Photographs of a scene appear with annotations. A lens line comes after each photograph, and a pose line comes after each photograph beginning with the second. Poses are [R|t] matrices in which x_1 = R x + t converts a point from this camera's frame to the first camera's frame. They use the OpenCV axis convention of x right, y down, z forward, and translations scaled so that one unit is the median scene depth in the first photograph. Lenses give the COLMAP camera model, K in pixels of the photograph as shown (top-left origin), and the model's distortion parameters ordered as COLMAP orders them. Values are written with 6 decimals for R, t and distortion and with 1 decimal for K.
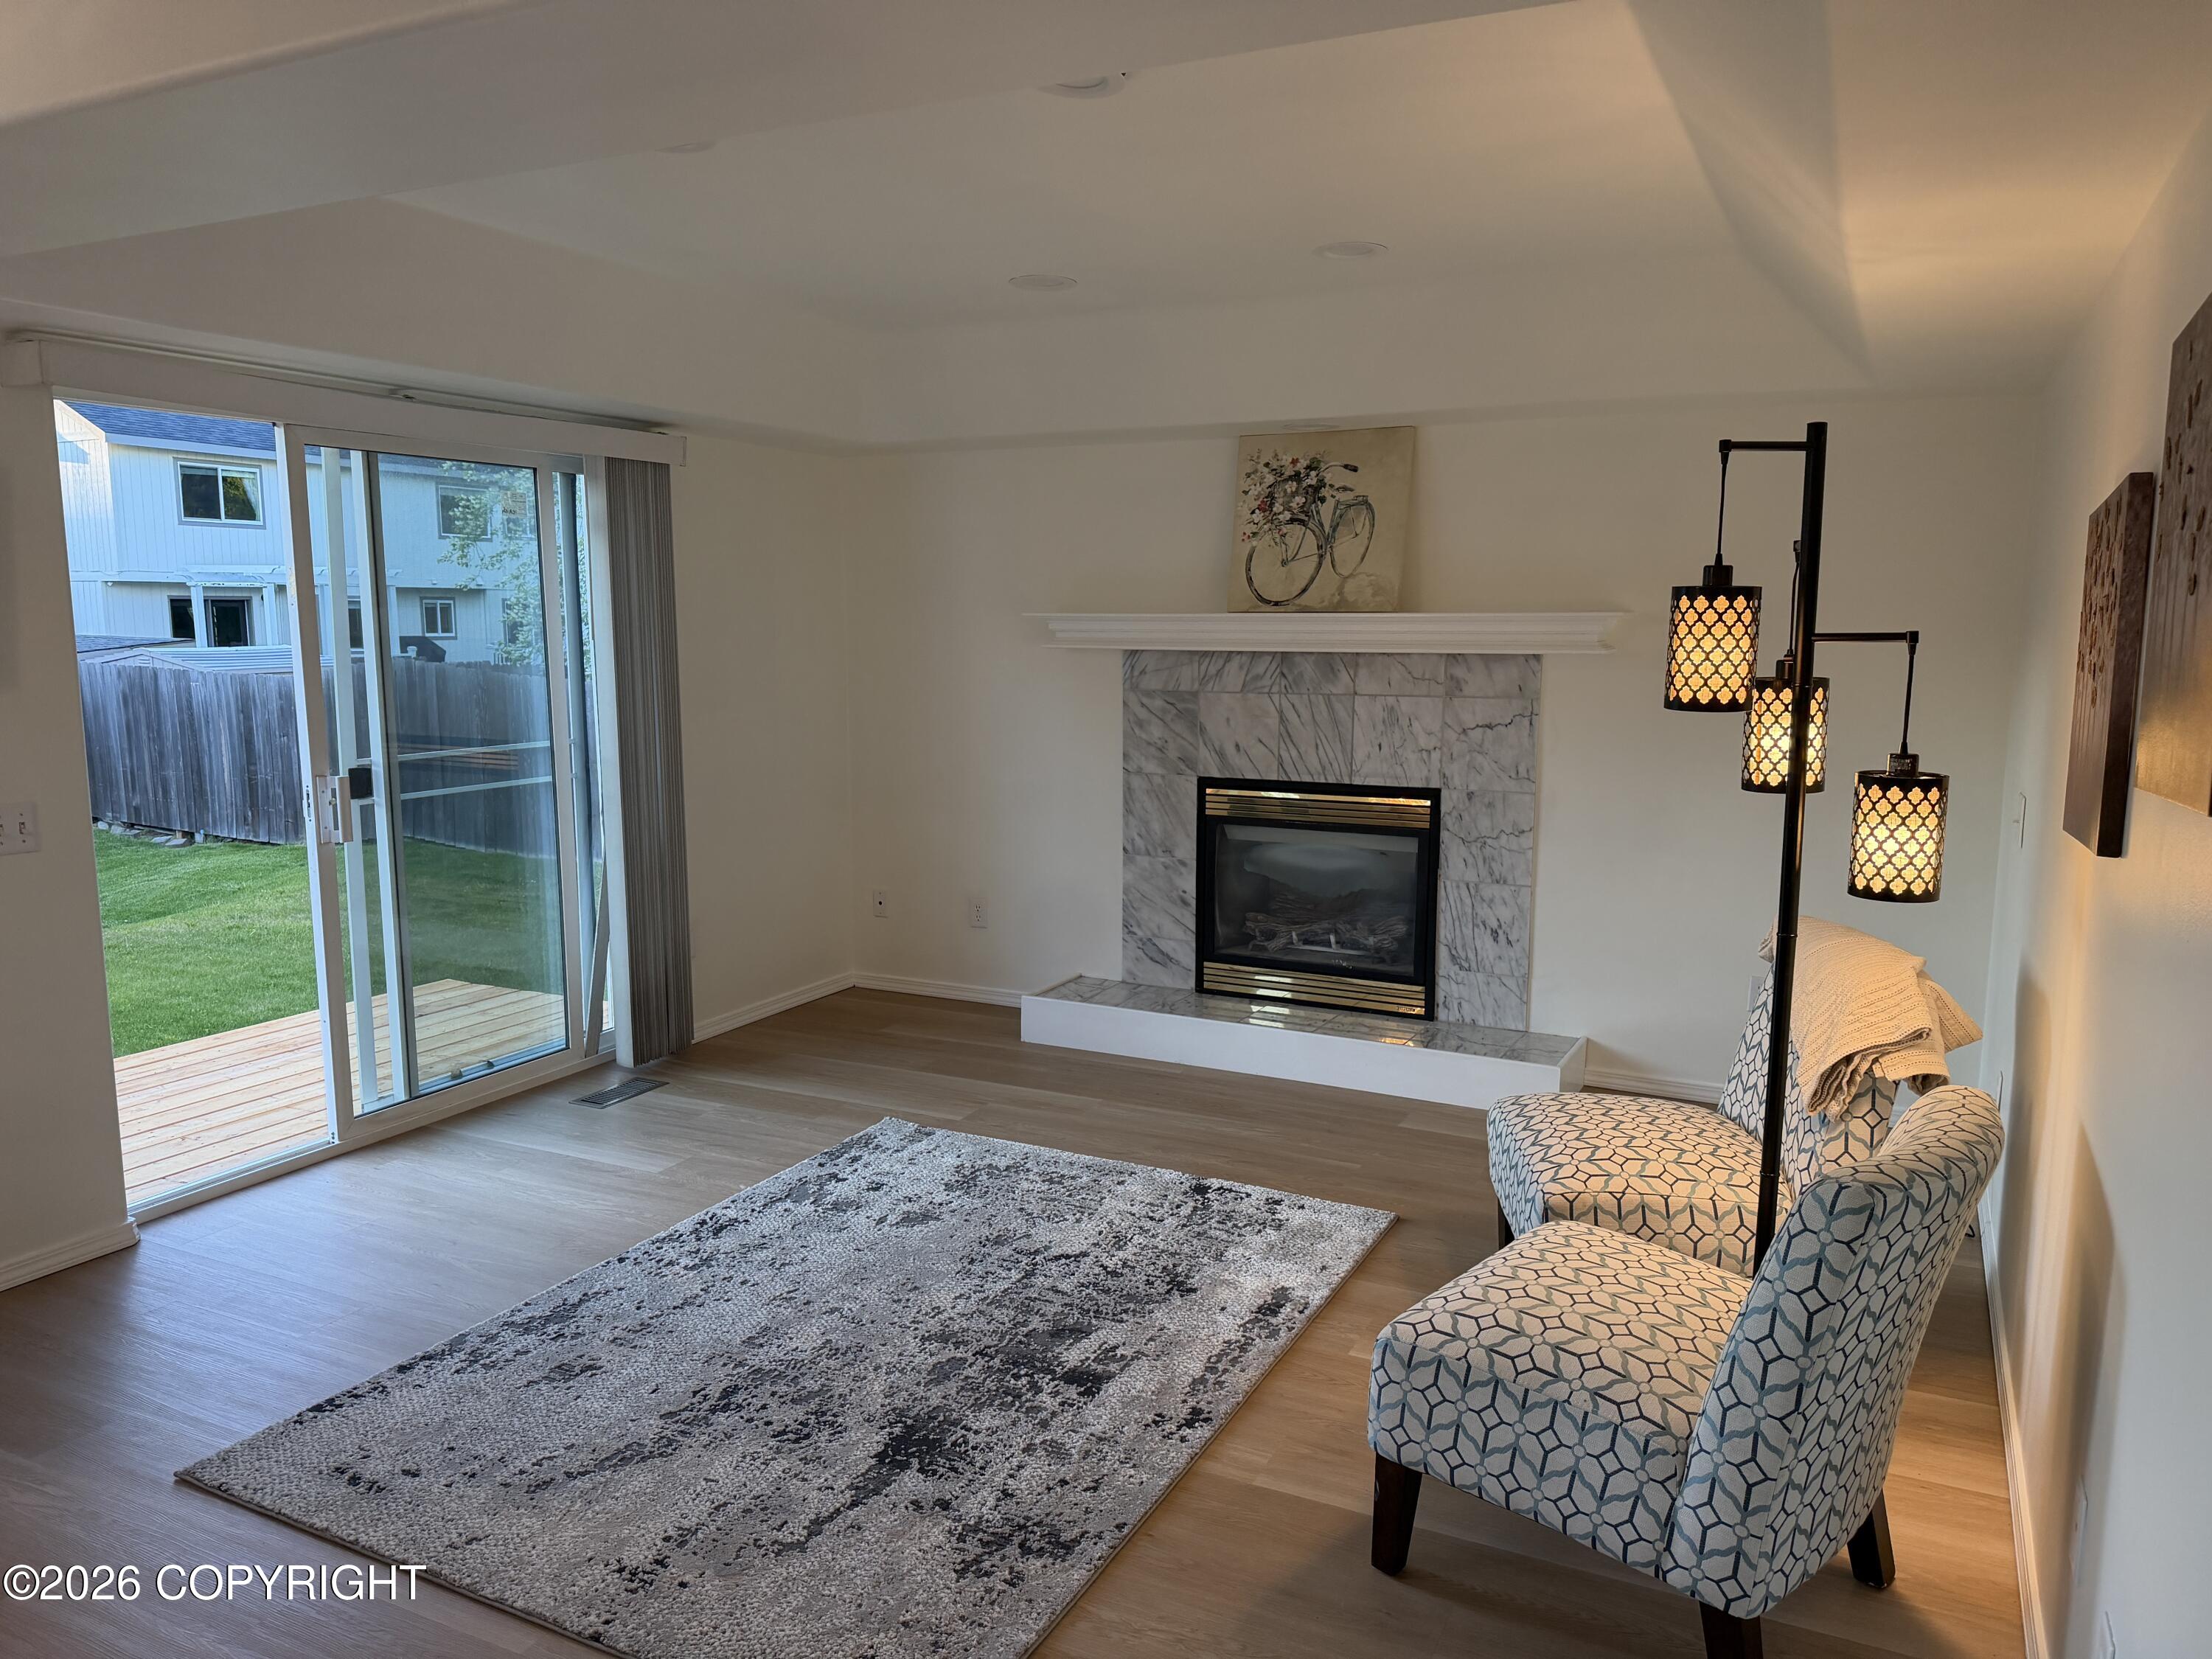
lens RADIAL K [[1521.6, 0, 1122.3], [0, 1521.6, 831.6], [0, 0, 1]] dist [0.065084, -0.102998]
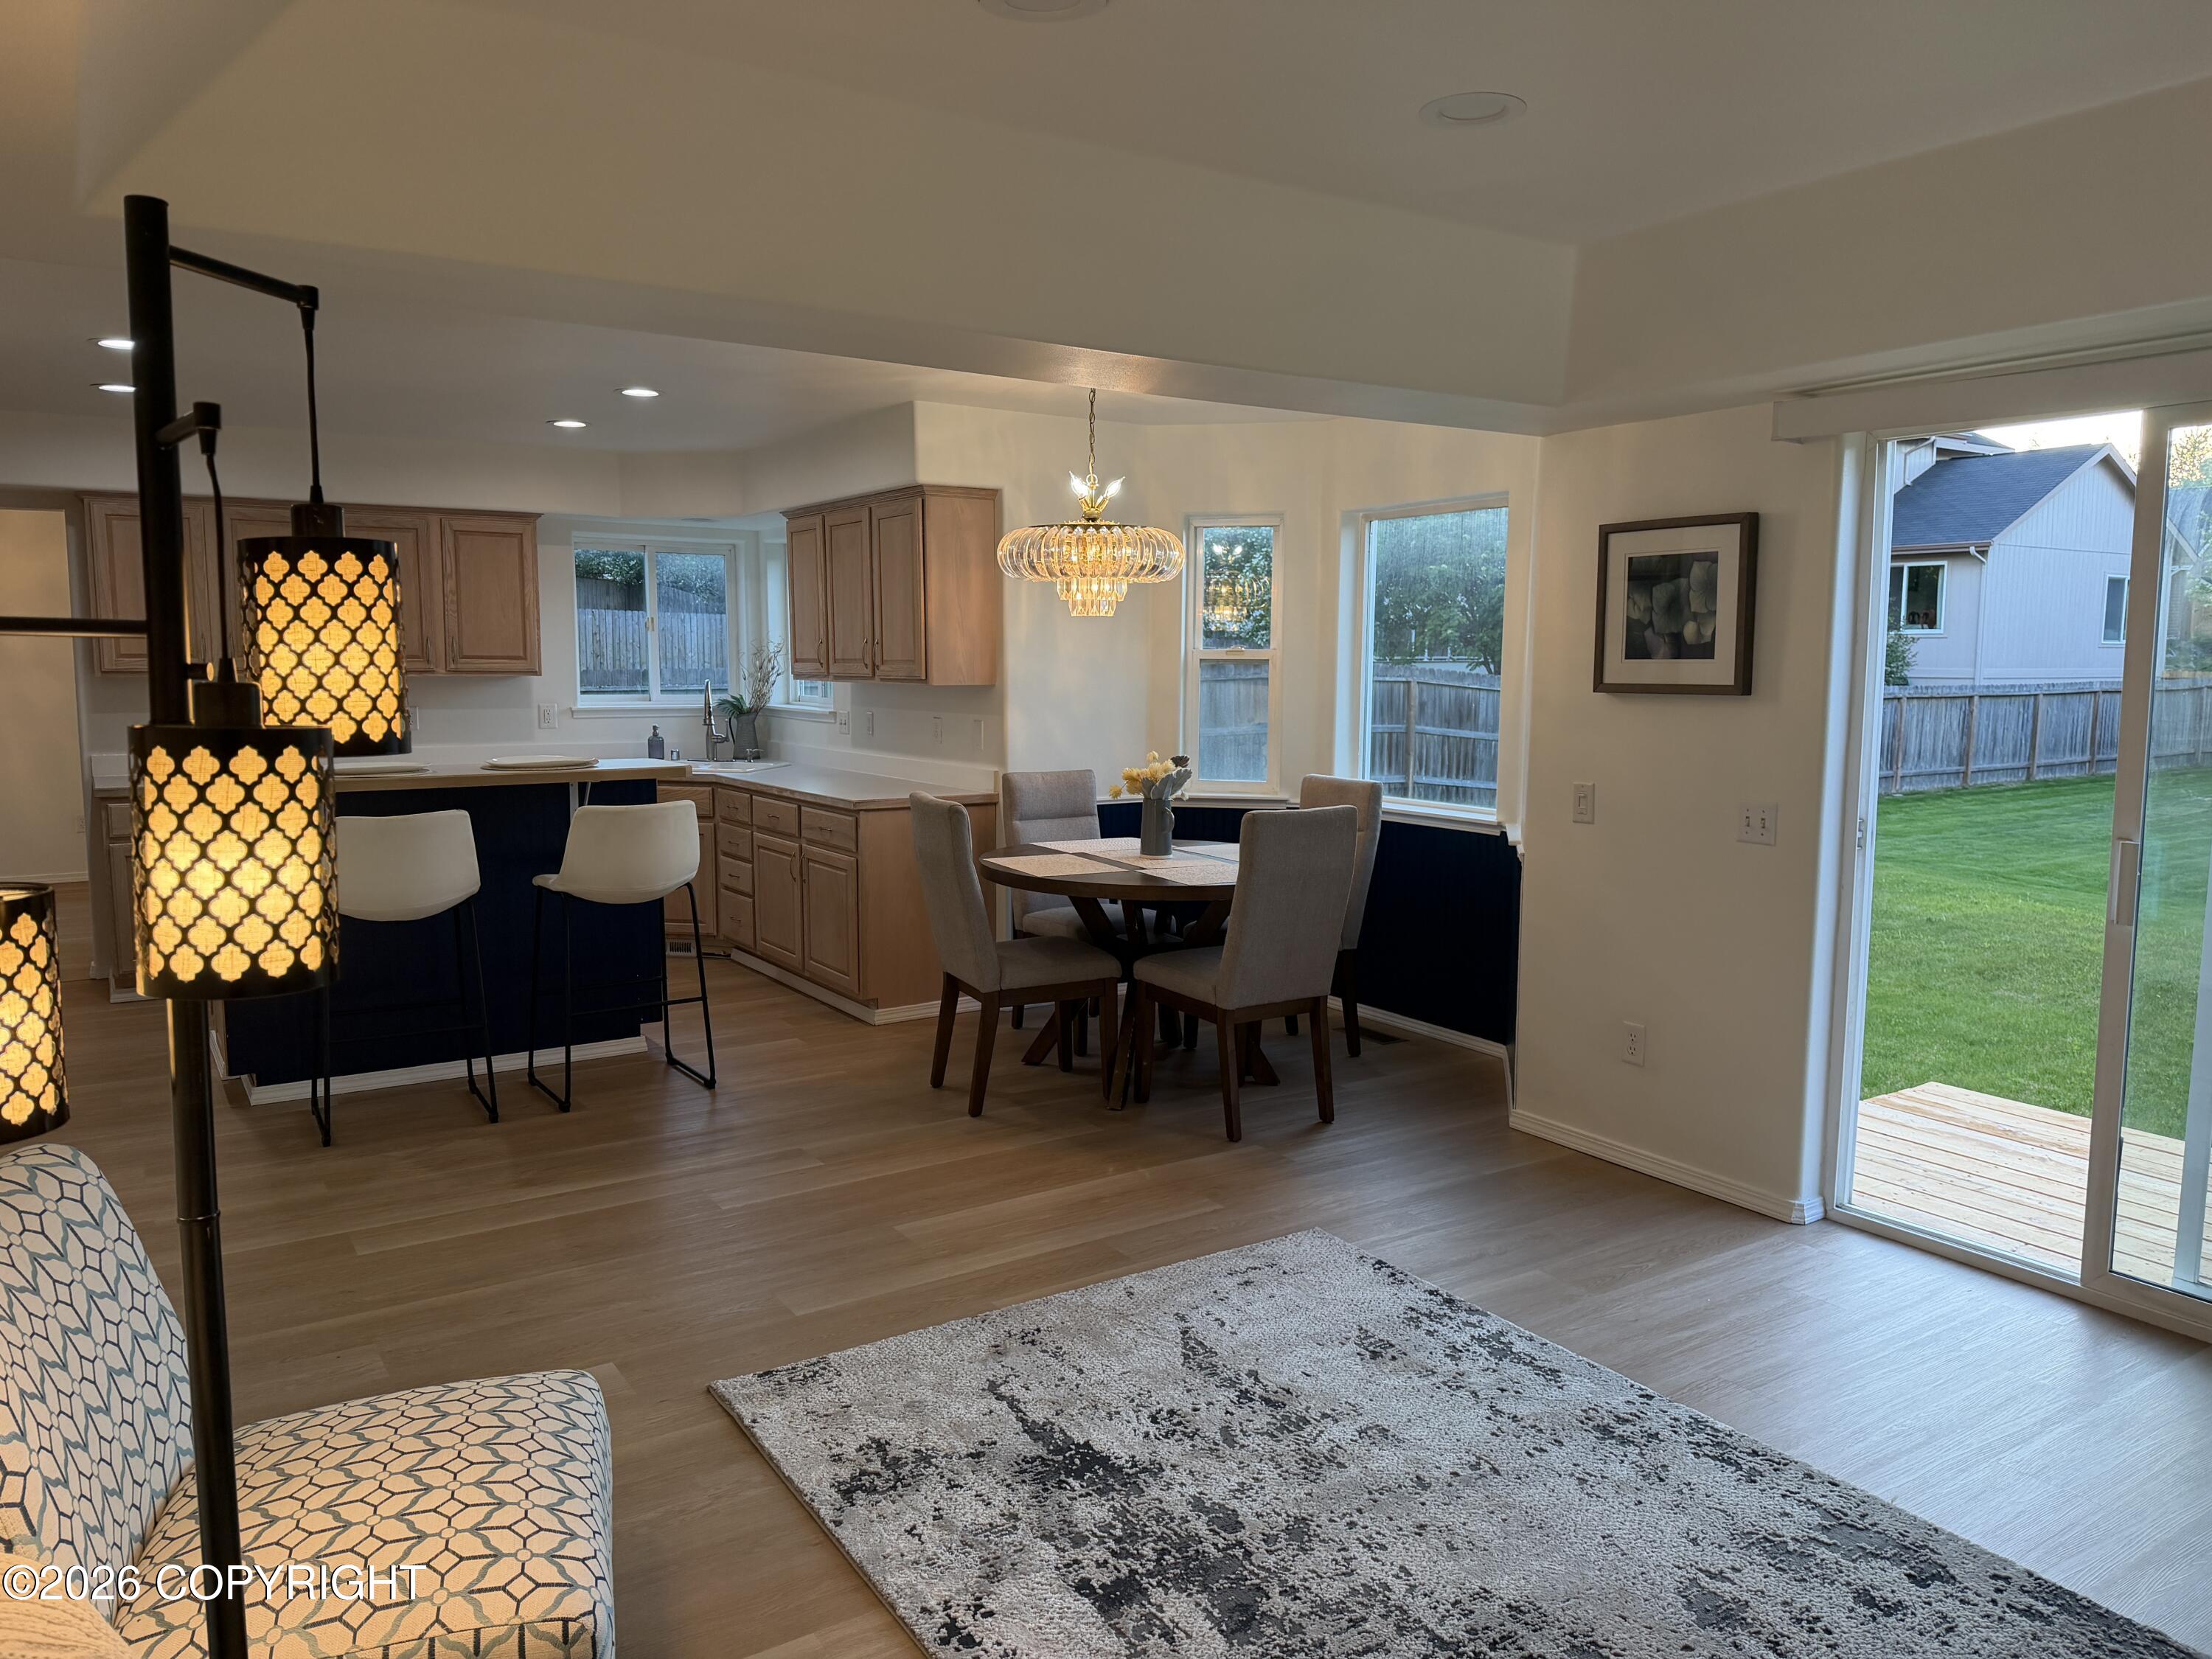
lens RADIAL K [[1522.3, 0, 1037.5], [0, 1522.3, 833.7], [0, 0, 1]] dist [0.059608, -0.064743]
pose [[-0.526090, 0.096355, -0.844952, 0.597487], [-0.121392, 0.974878, 0.186753, -0.152659], [0.841720, 0.200820, -0.501177, 1.240415]]
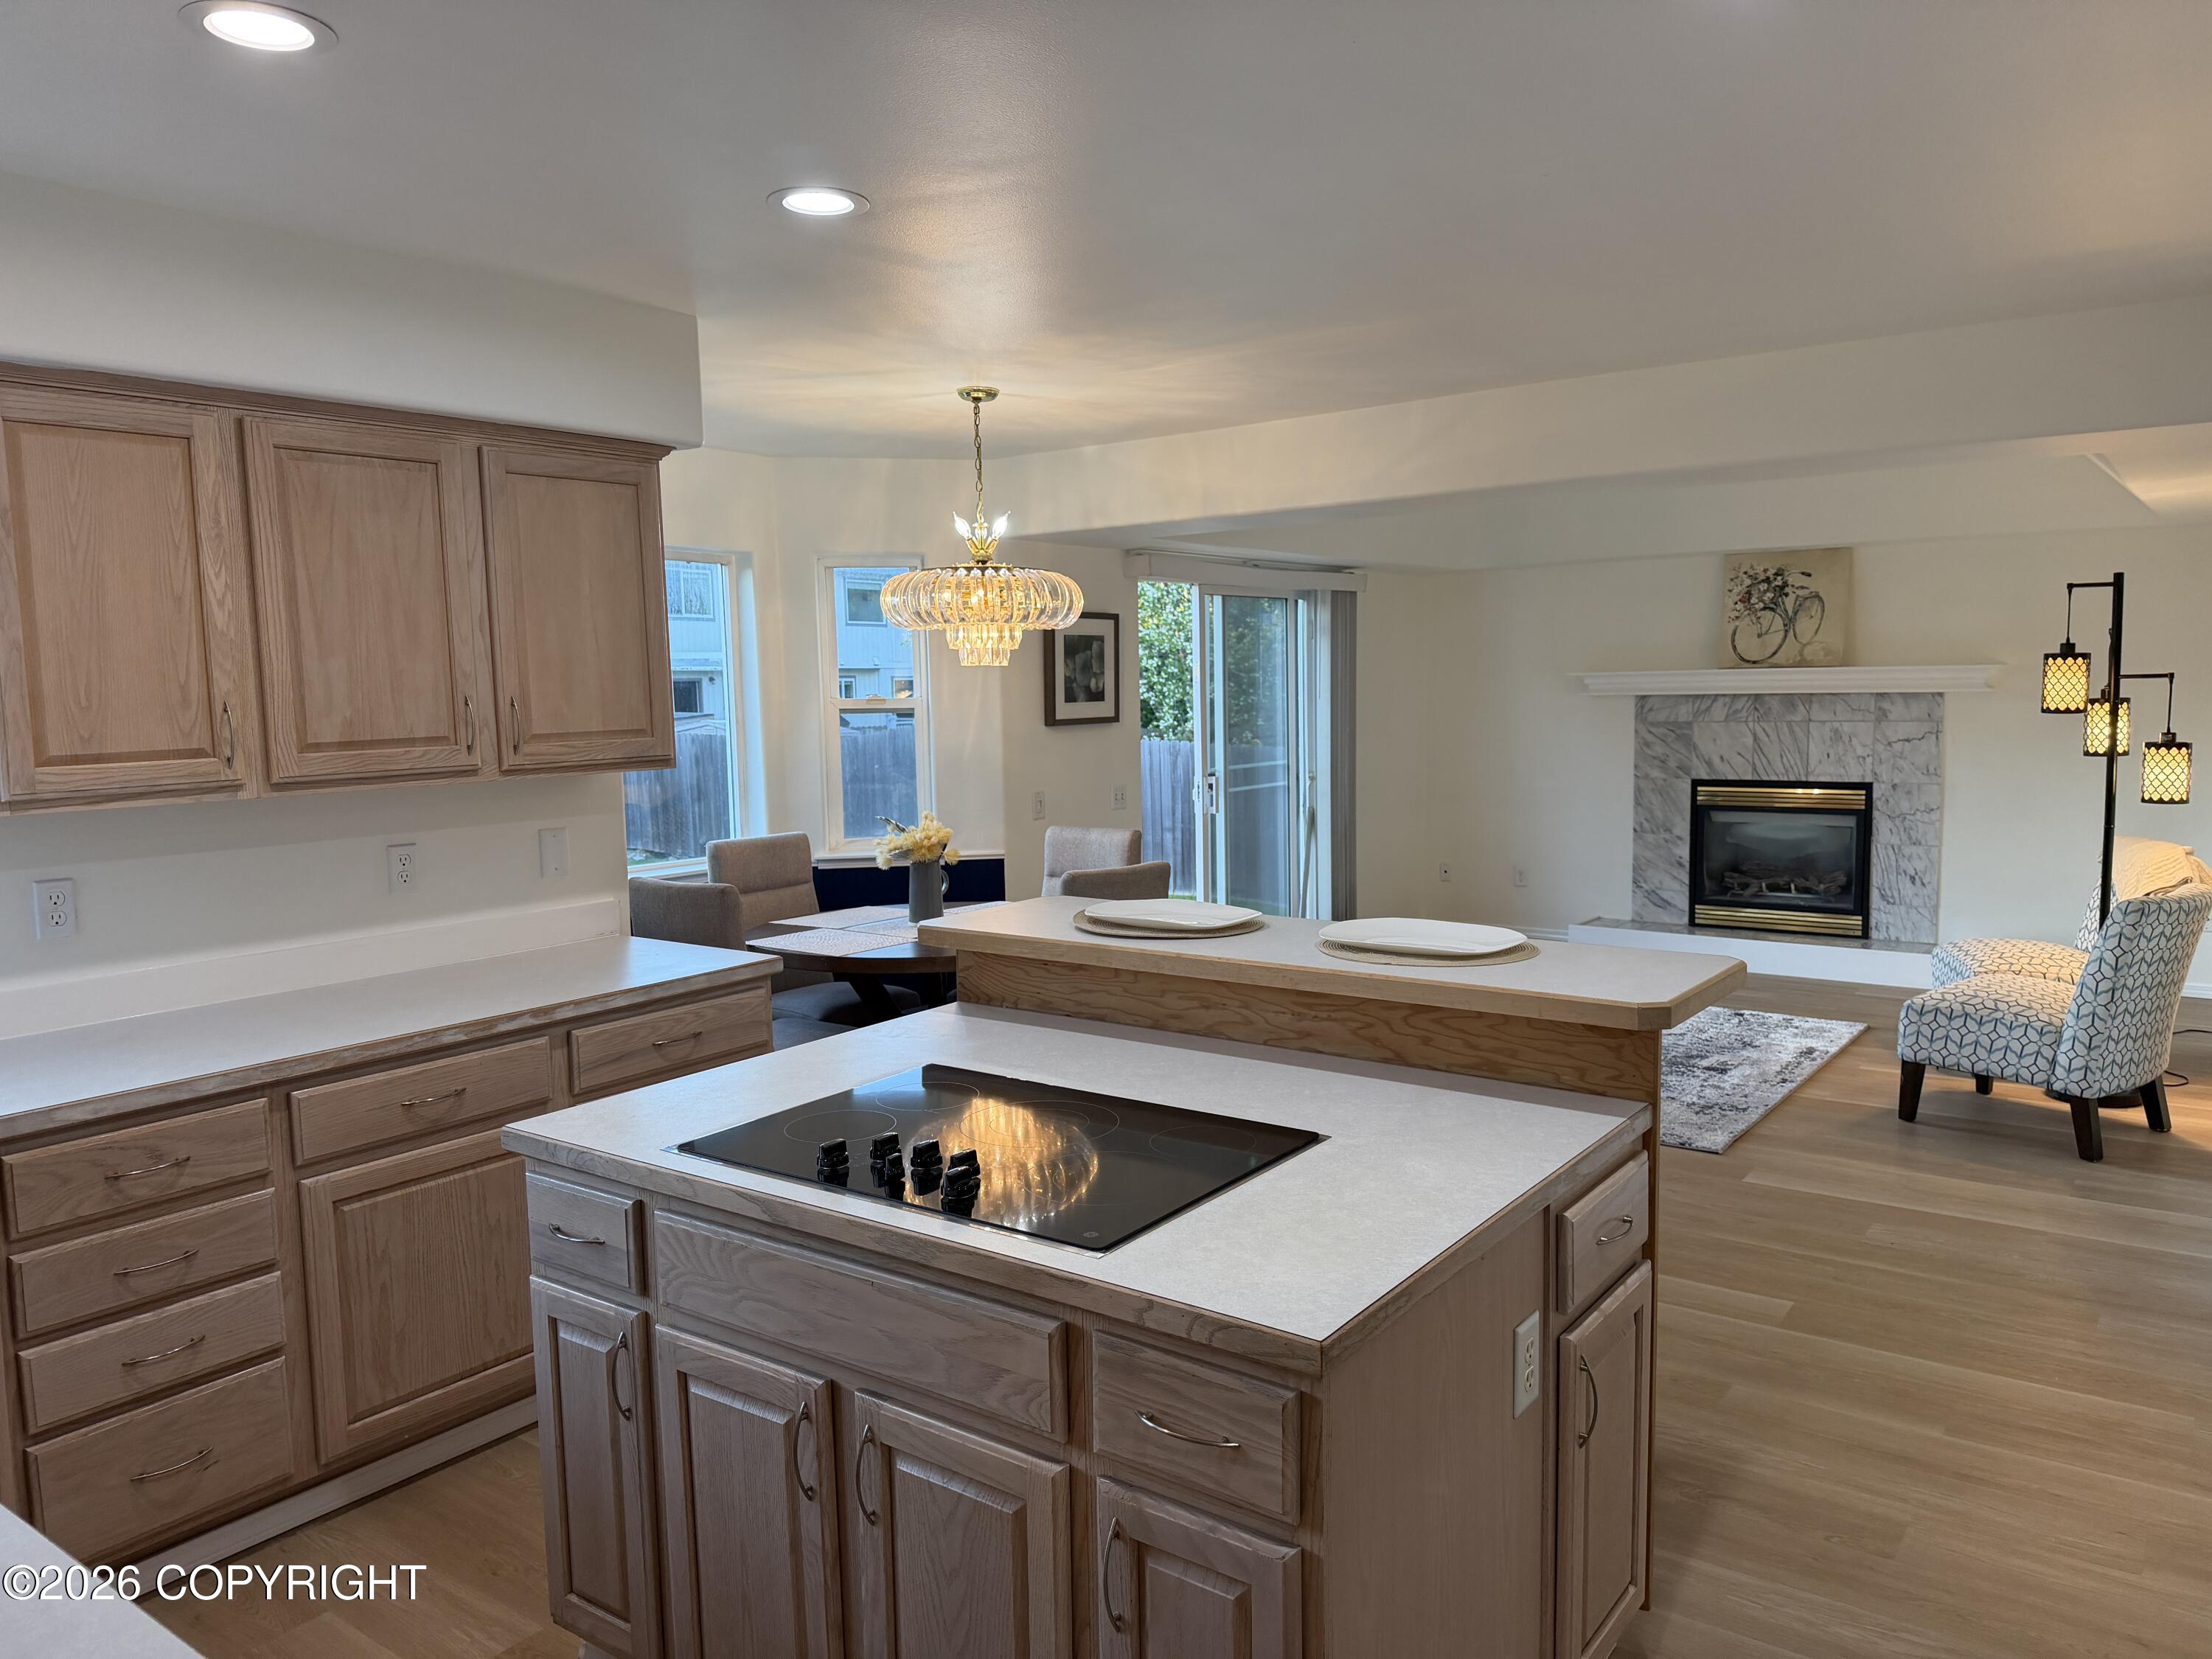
lens RADIAL K [[1570.7, 0, 1108.1], [0, 1570.7, 818.9], [0, 0, 1]] dist [-0.003436, 0.002737]
pose [[0.983662, -0.002172, -0.180015, -0.405730], [-0.006772, 0.998773, -0.049056, 0.141604], [0.179901, 0.049473, 0.982440, -1.046339]]
